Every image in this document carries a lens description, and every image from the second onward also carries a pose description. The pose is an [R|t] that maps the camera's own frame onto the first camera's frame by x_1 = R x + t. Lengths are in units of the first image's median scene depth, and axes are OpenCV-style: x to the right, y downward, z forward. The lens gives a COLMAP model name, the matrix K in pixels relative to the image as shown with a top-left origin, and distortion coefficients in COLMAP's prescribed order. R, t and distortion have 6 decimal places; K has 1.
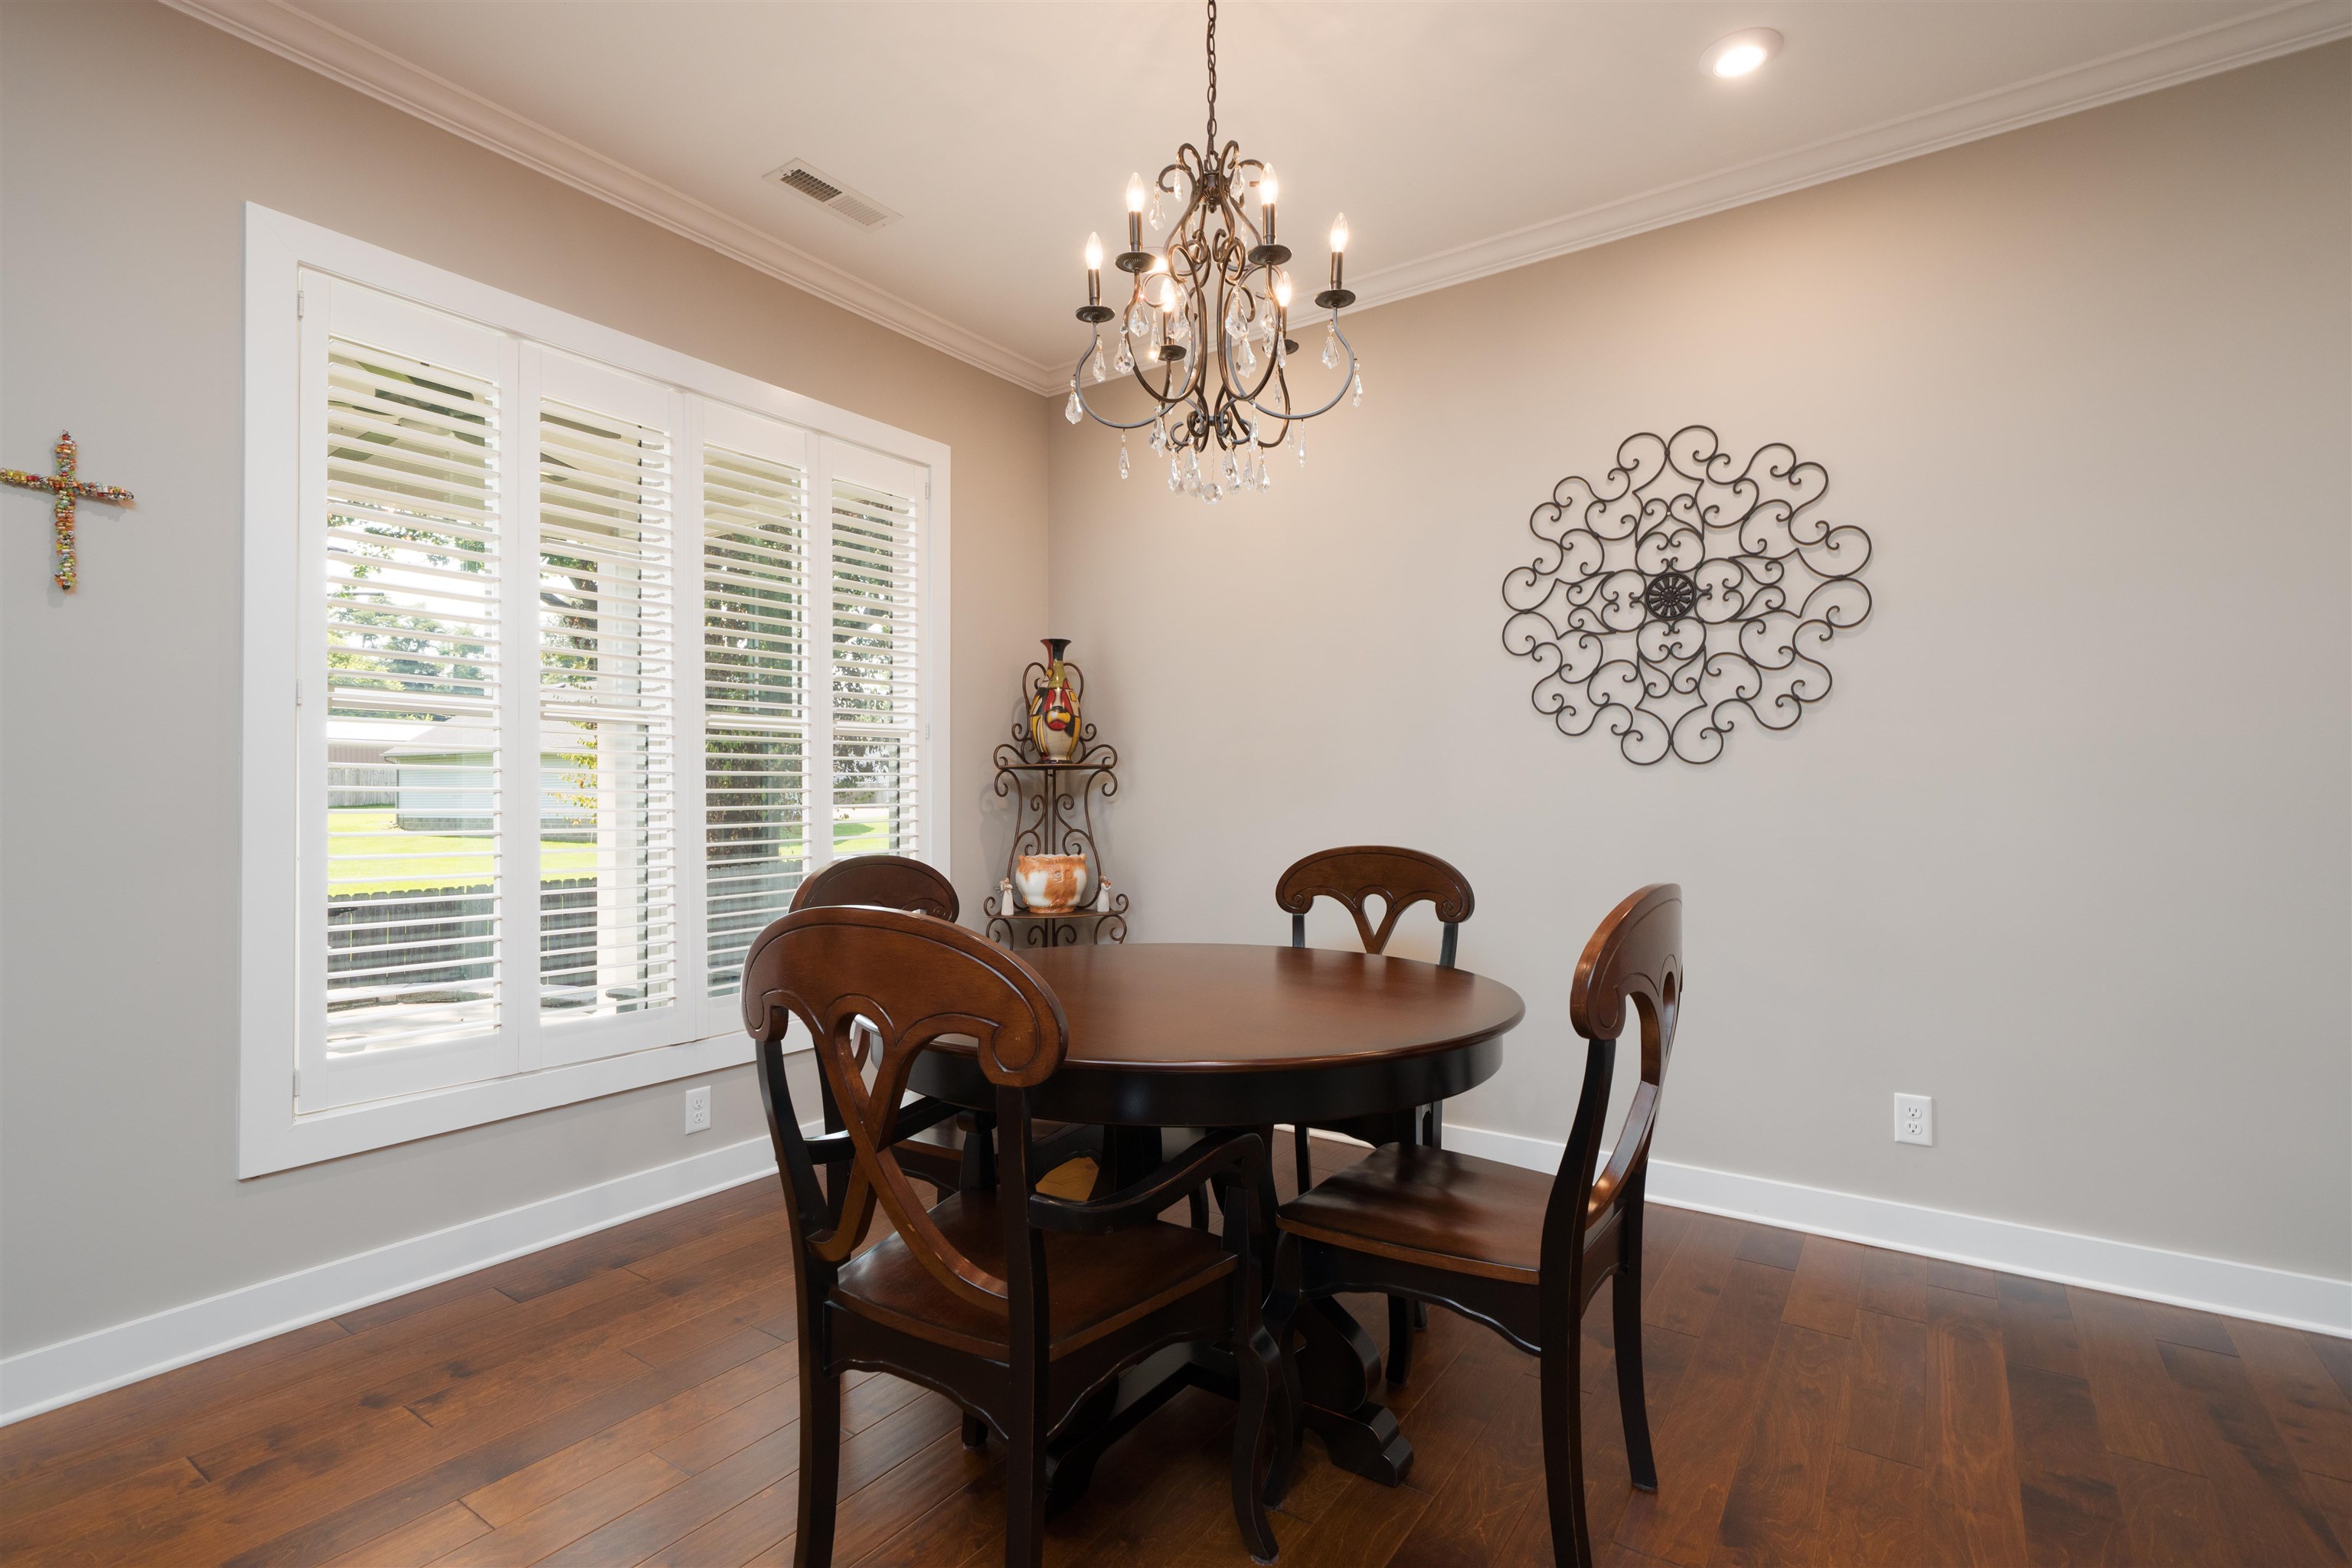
lens RADIAL K [[1091.5, 0, 1169.6], [0, 1091.5, 785.8], [0, 0, 1]] dist [-0.000635, 0.000237]
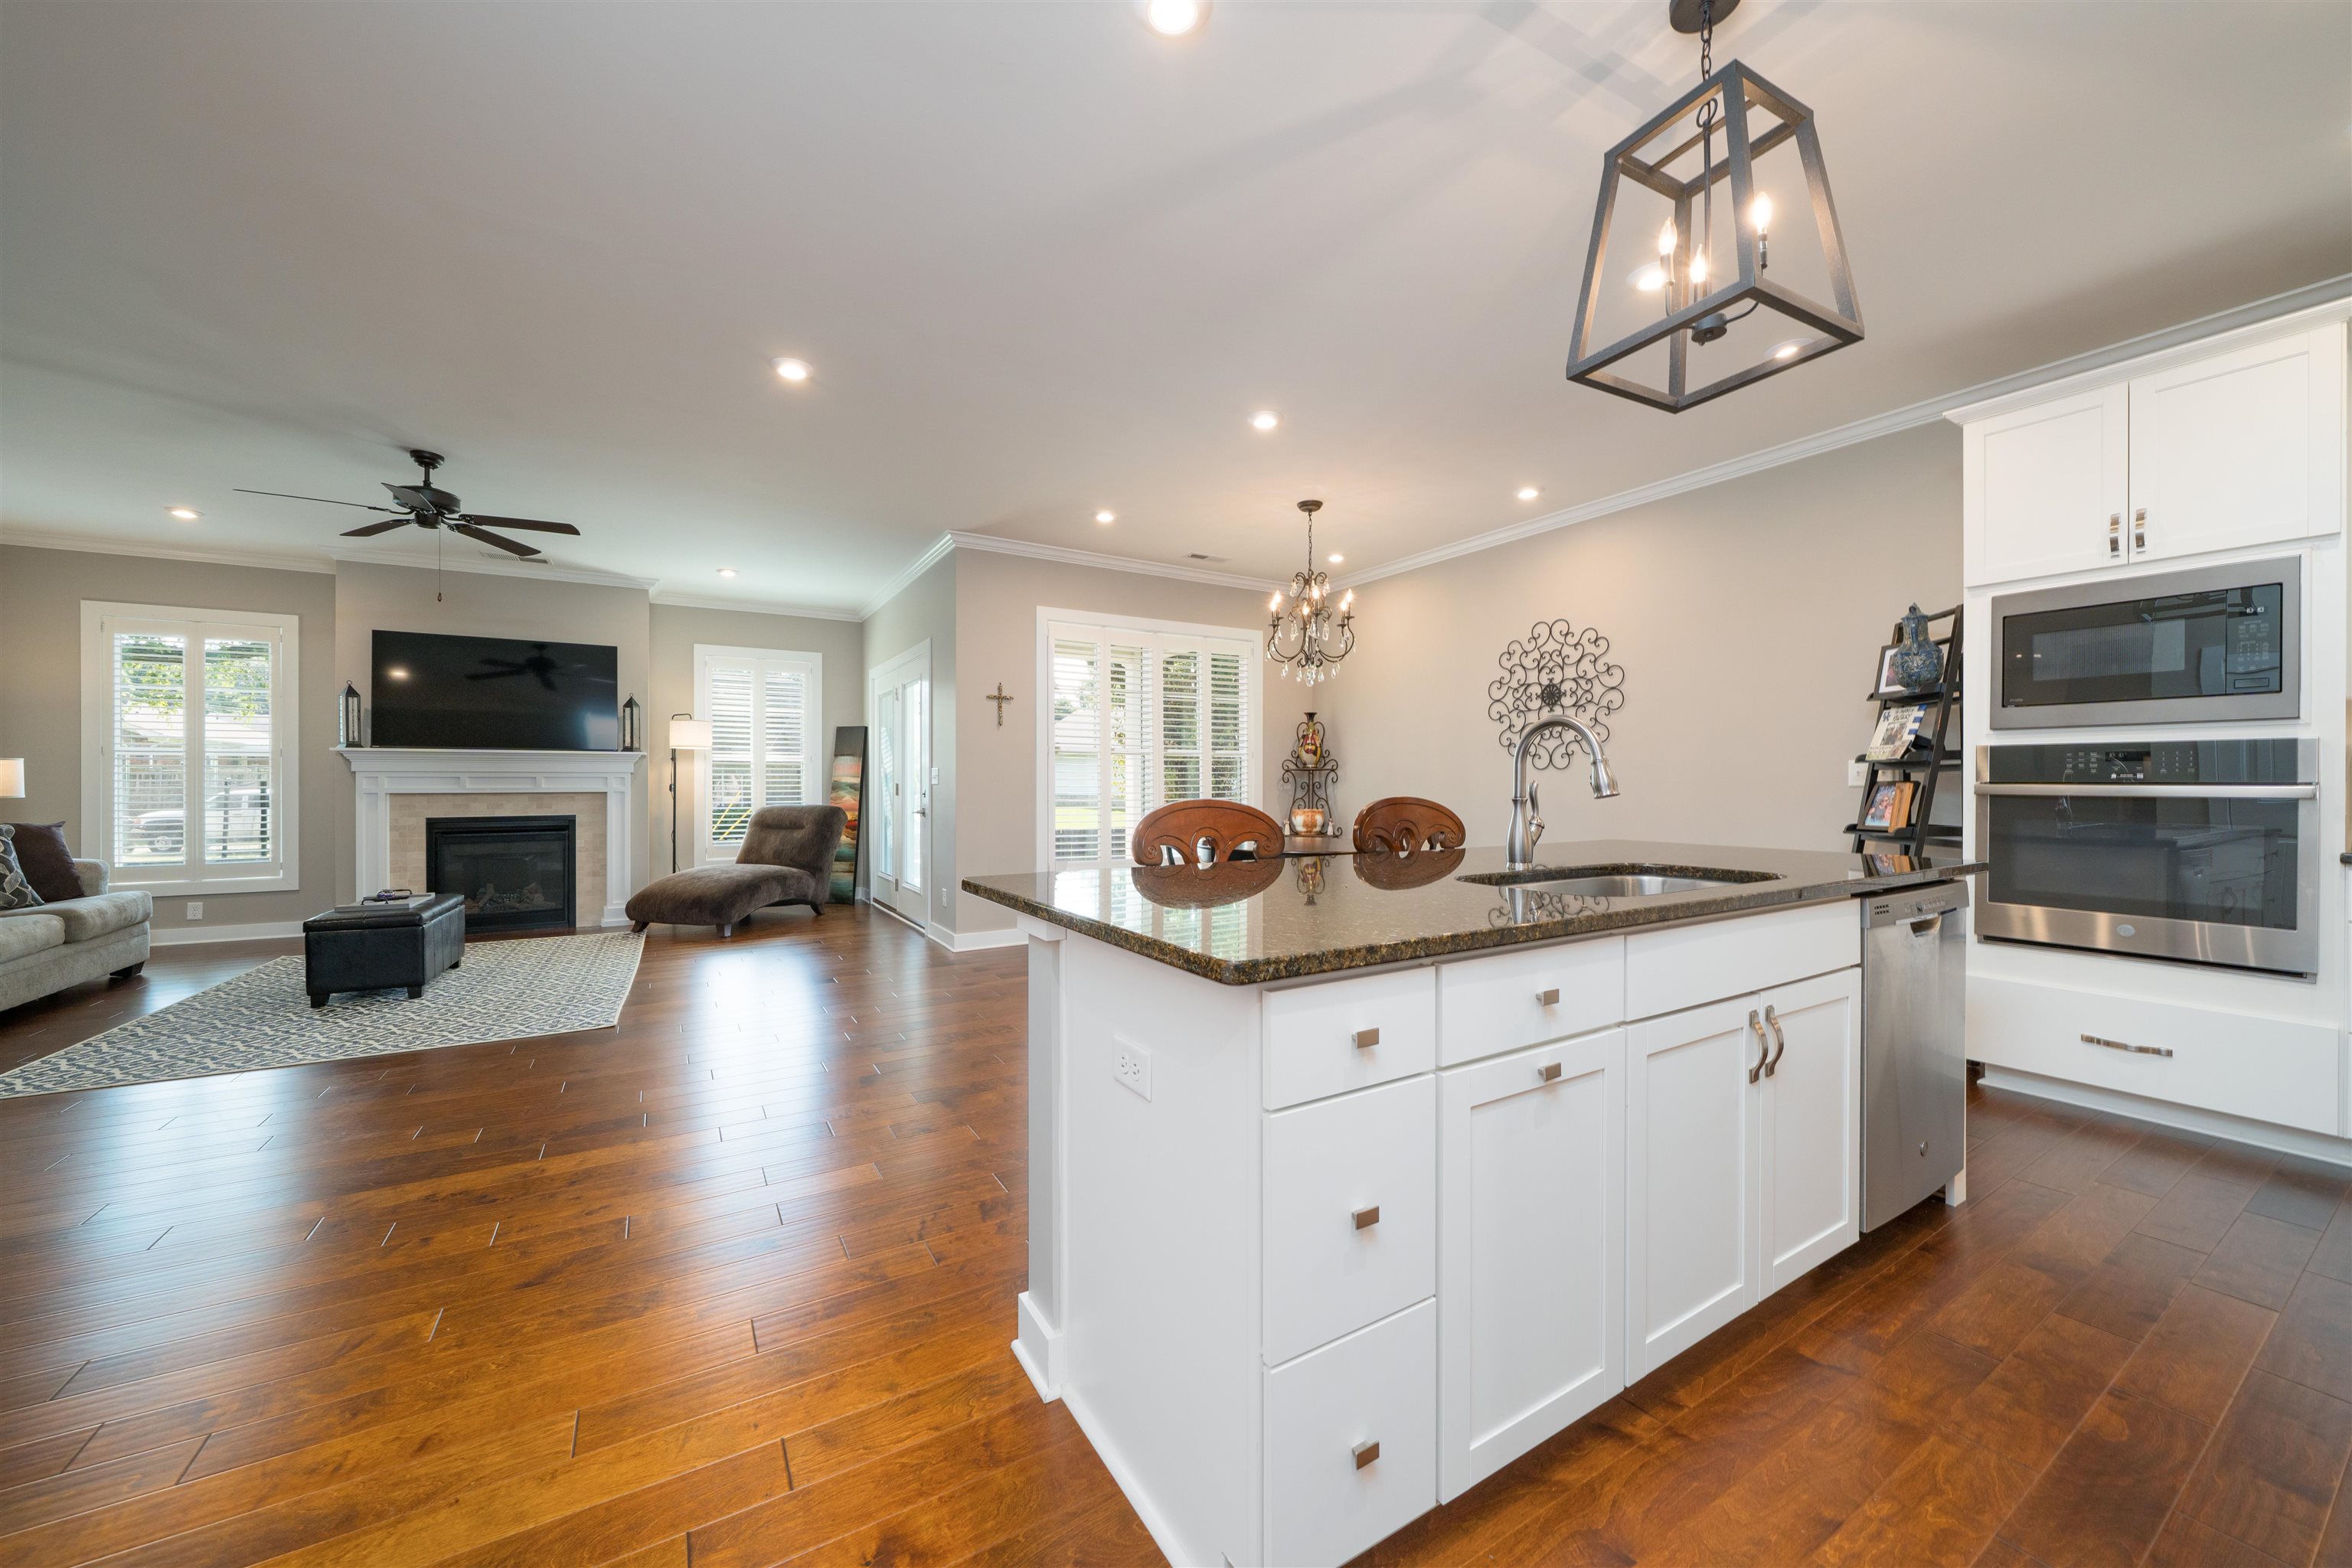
lens RADIAL K [[853.1, 0, 1170.9], [0, 853.1, 780.3], [0, 0, 1]] dist [-0.008724, 0.002387]
pose [[0.909000, 0.002129, -0.416791, 0.485851], [0.000420, 0.999982, 0.006023, -0.008457], [0.416797, -0.005650, 0.908982, -0.940110]]
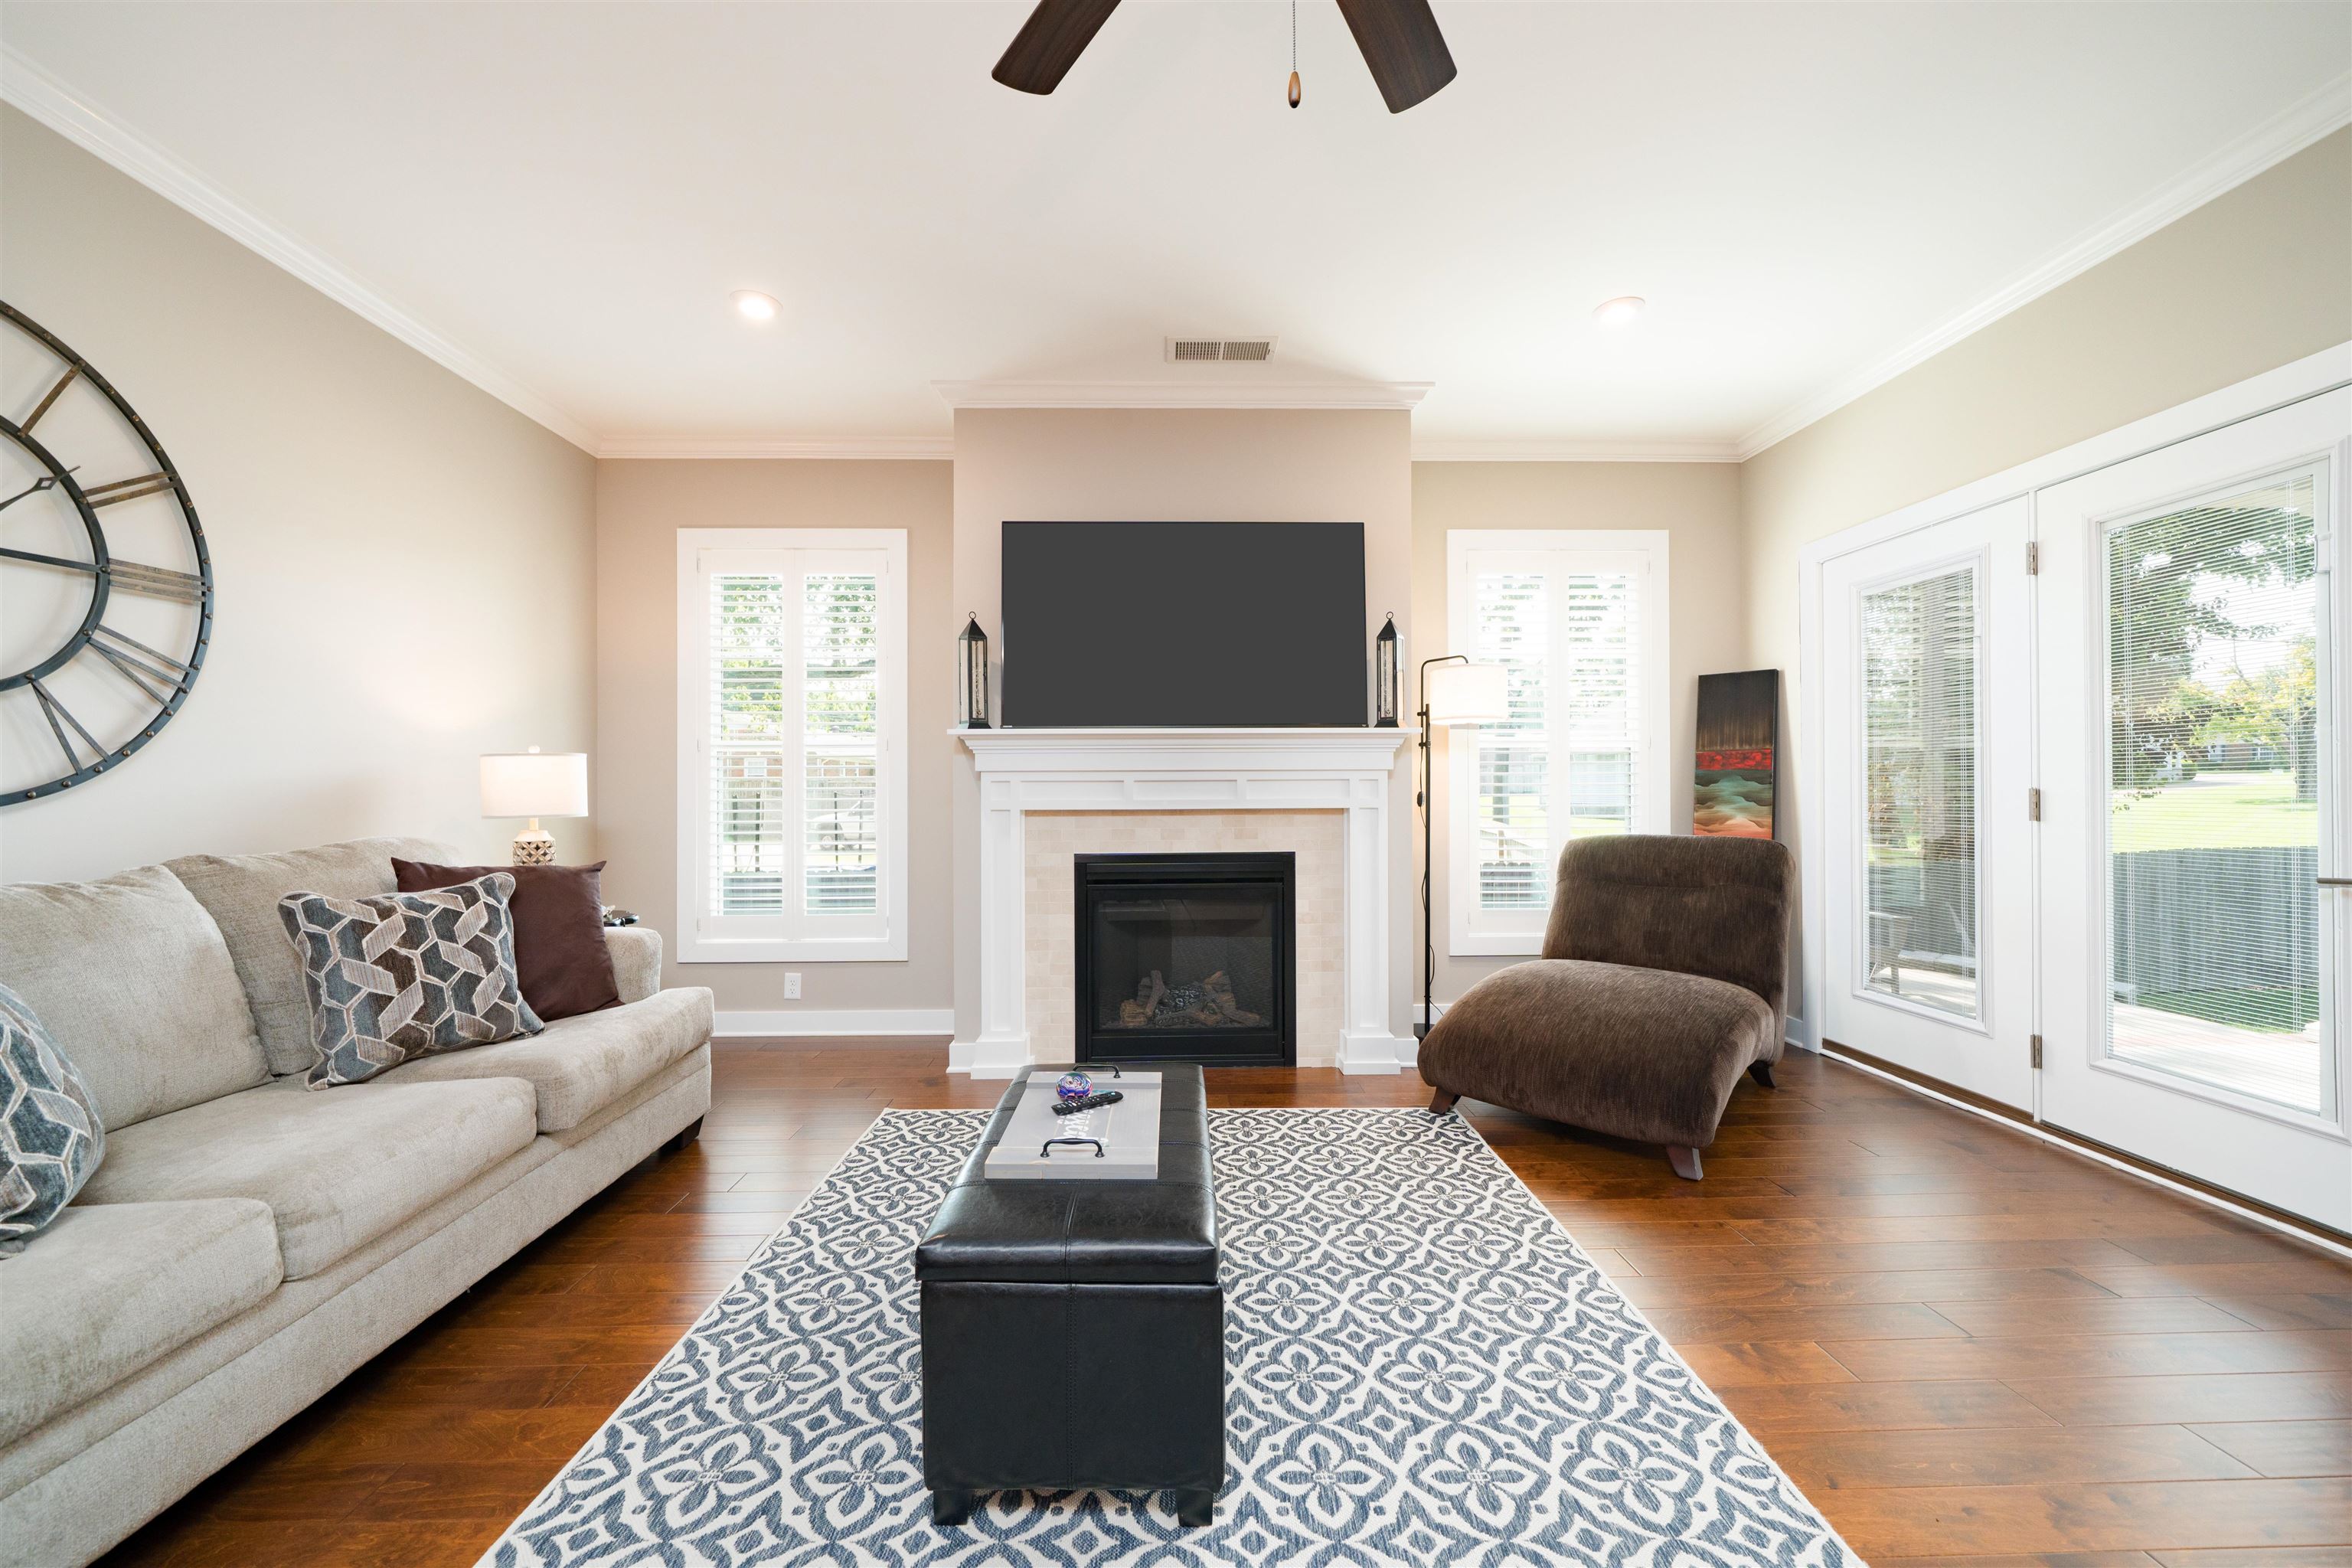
lens RADIAL K [[853.1, 0, 1173.2], [0, 853.1, 786.5], [0, 0, 1]] dist [-0.008724, 0.002387]
pose [[0.592913, 0.001488, -0.805265, -1.004674], [0.008255, 0.999935, 0.007926, -0.004745], [0.805224, -0.011347, 0.592862, -0.402130]]
